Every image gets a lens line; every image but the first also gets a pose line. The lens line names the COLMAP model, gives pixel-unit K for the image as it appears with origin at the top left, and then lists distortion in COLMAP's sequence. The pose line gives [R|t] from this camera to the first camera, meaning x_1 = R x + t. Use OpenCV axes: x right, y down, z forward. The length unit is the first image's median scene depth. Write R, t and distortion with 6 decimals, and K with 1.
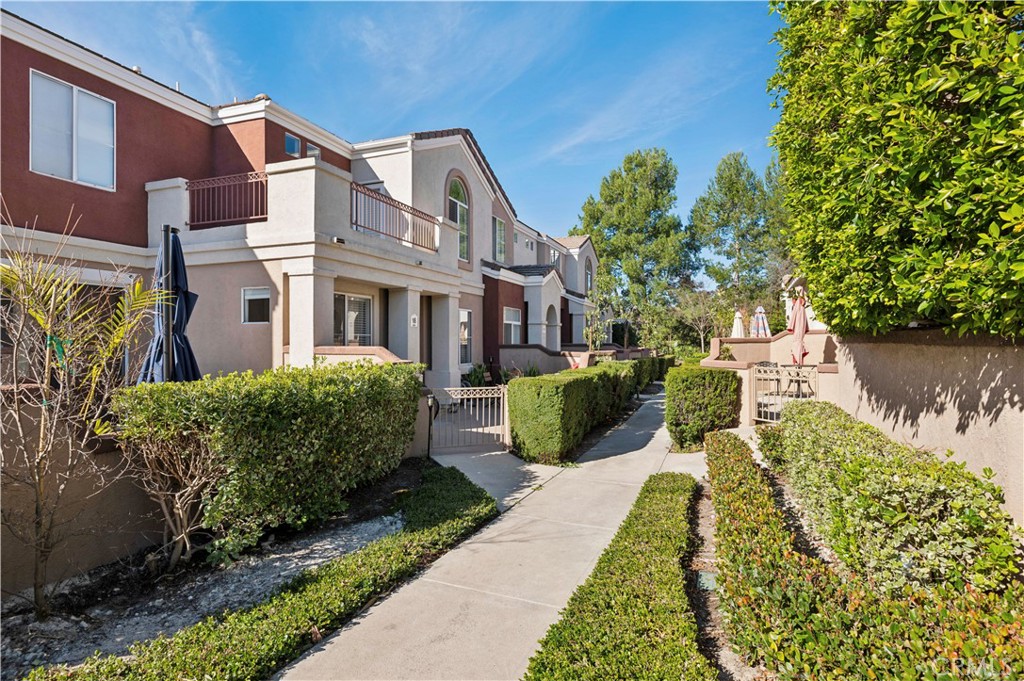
lens RADIAL K [[537.5, 0, 512.0], [0, 537.5, 340.5], [0, 0, 1]] dist [-0.061805, 0.000007]
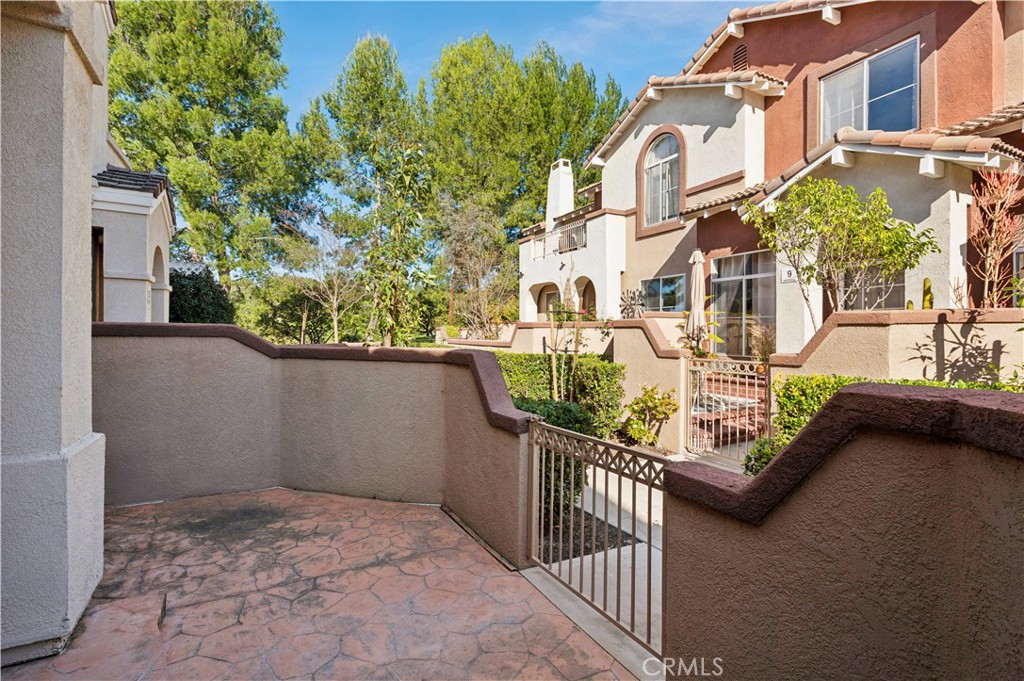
lens RADIAL K [[476.4, 0, 512.0], [0, 476.4, 340.5], [0, 0, 1]] dist [0.000355, -0.000470]
pose [[0.643952, -0.007122, 0.765032, 0.074837], [-0.008190, 0.999835, 0.016202, 0.004762], [-0.765022, -0.016699, 0.643788, 0.485496]]
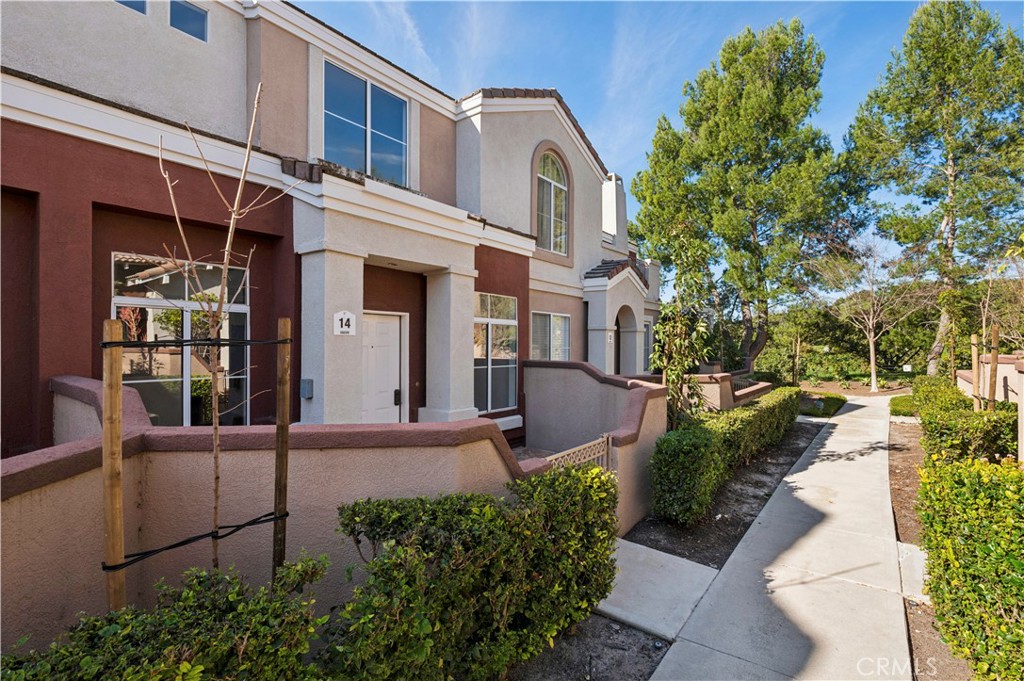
lens RADIAL K [[476.4, 0, 512.0], [0, 476.4, 340.5], [0, 0, 1]] dist [0.000355, -0.000470]
pose [[0.958034, 0.004567, -0.286618, 0.140012], [-0.005982, 0.999974, -0.004062, -0.003859], [0.286592, 0.005606, 0.958036, 0.416413]]
